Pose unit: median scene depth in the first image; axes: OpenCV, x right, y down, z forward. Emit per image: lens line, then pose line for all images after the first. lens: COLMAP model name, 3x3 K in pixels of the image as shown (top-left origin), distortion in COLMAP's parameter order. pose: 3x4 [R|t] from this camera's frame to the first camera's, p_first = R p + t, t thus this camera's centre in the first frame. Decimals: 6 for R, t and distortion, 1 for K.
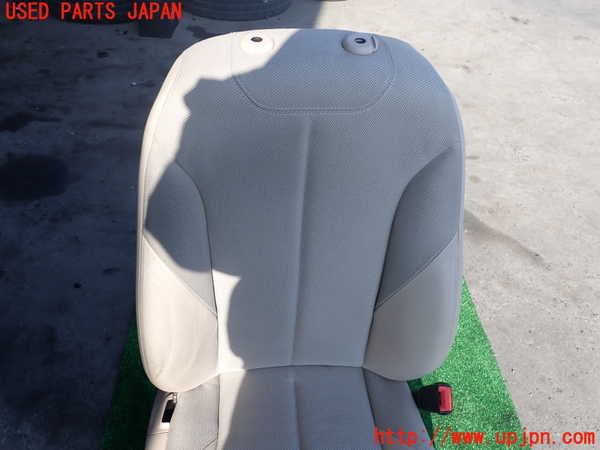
lens RADIAL K [[525.7, 0, 303.0], [0, 525.7, 226.9], [0, 0, 1]] dist [-0.006523, 0.026503]
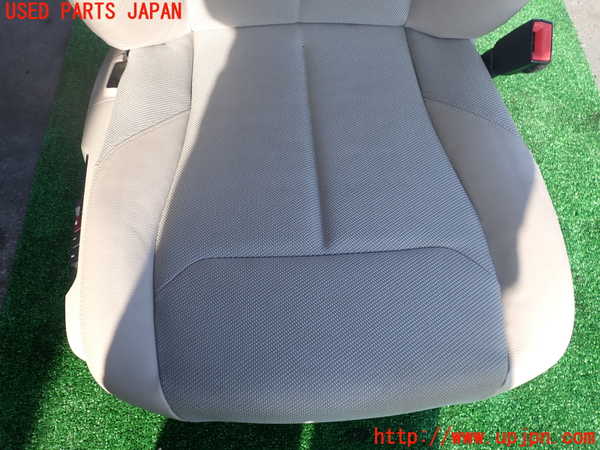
lens RADIAL K [[525.7, 0, 301.7], [0, 525.7, 224.9], [0, 0, 1]] dist [-0.006523, 0.026503]
pose [[0.999646, 0.007611, -0.025477, 0.000235], [0.002066, 0.933039, 0.359769, 0.188098], [0.026510, -0.359695, 0.932693, 0.201230]]
